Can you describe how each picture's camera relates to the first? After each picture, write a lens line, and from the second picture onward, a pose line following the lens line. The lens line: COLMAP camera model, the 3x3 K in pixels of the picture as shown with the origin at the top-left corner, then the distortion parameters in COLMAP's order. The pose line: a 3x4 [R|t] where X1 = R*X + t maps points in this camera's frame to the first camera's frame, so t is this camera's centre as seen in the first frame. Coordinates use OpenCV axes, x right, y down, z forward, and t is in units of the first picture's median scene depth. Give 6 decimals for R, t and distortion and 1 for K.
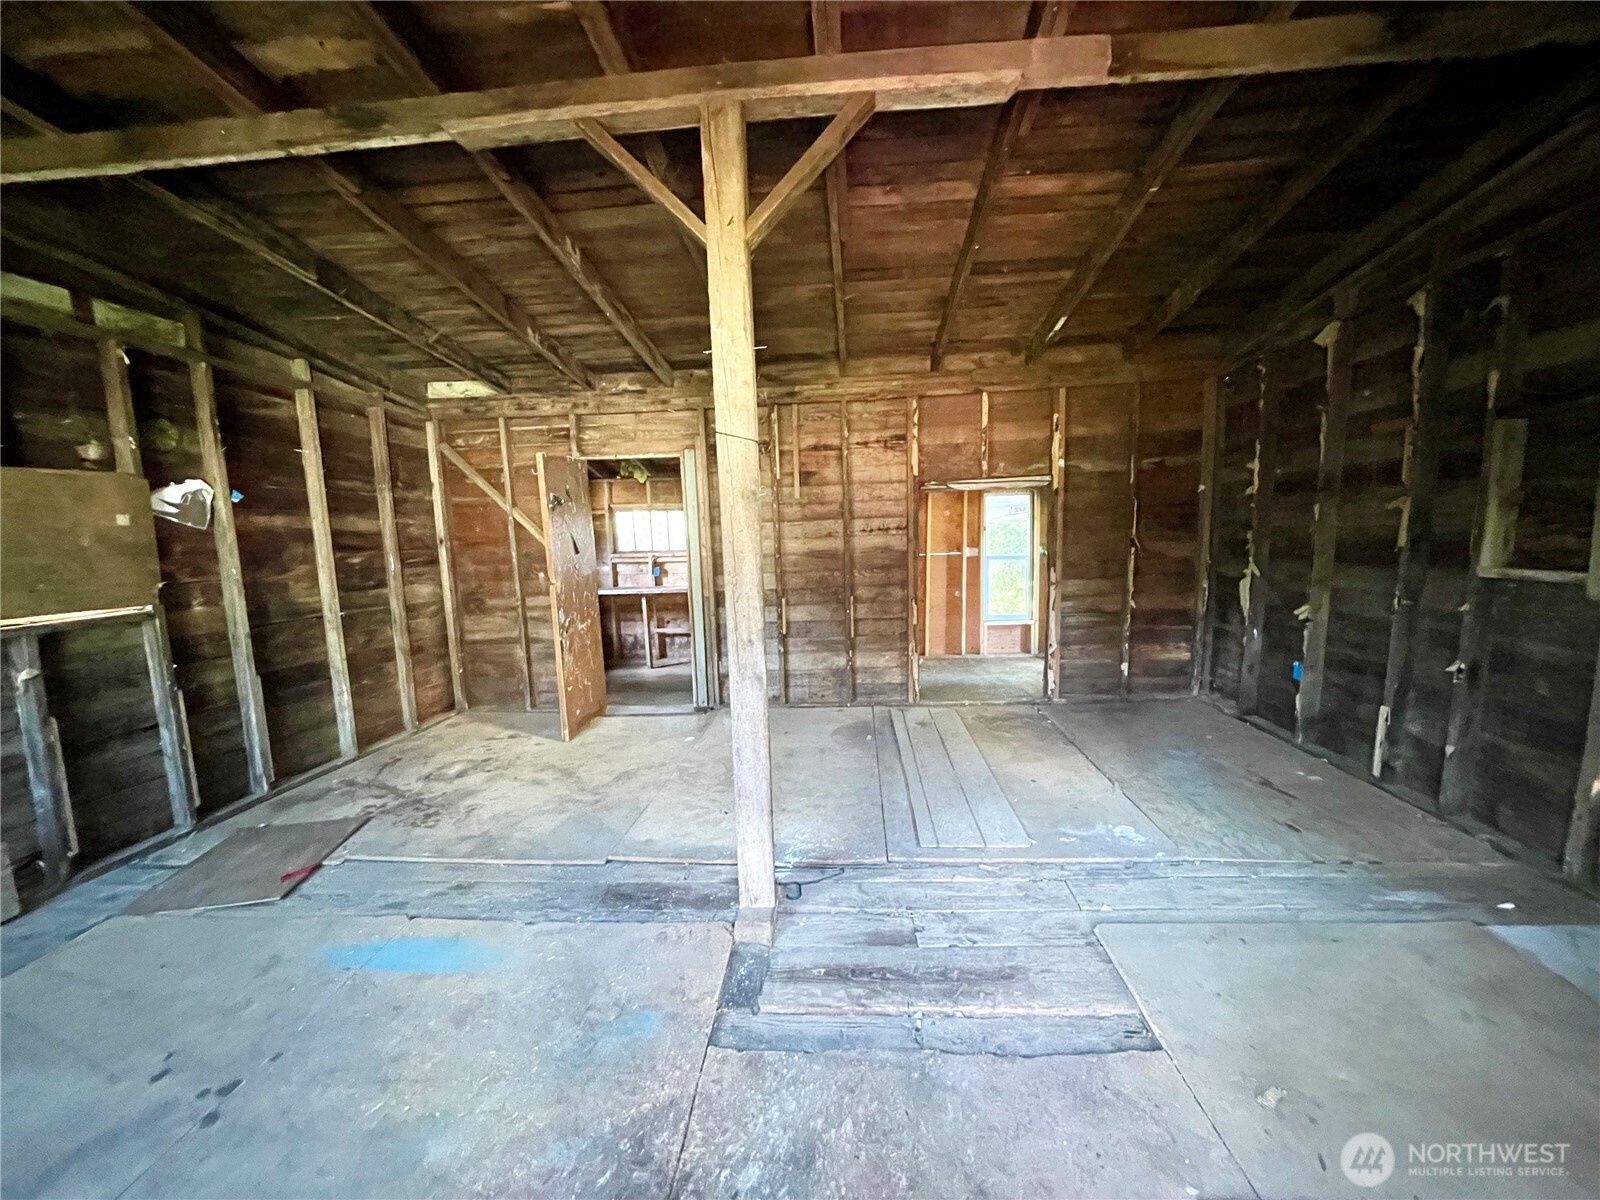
lens RADIAL K [[645.1, 0, 795.3], [0, 645.1, 599.0], [0, 0, 1]] dist [-0.000387, -0.000271]
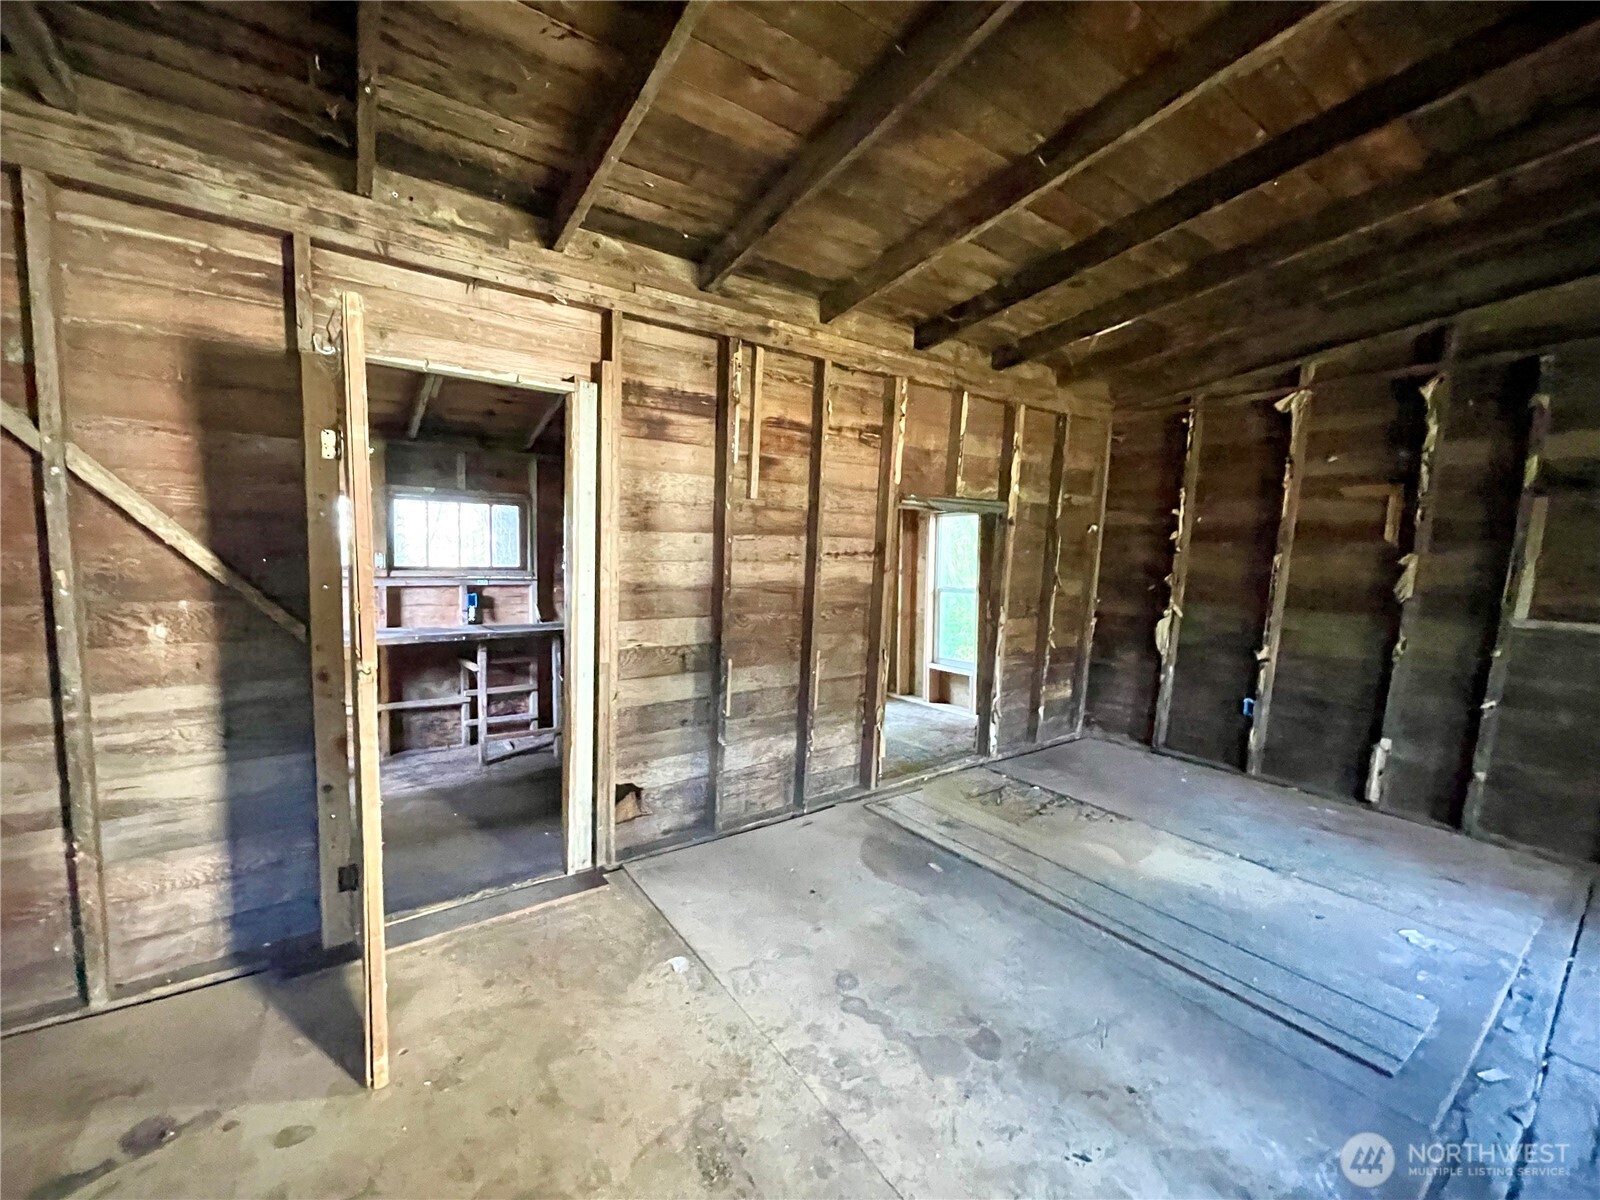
lens RADIAL K [[645.1, 0, 795.3], [0, 645.1, 599.0], [0, 0, 1]] dist [-0.000387, -0.000271]
pose [[0.763254, -0.000117, 0.646099, -0.376011], [0.016946, 0.999660, -0.019838, -0.045613], [-0.645876, 0.026091, 0.762996, 0.503687]]
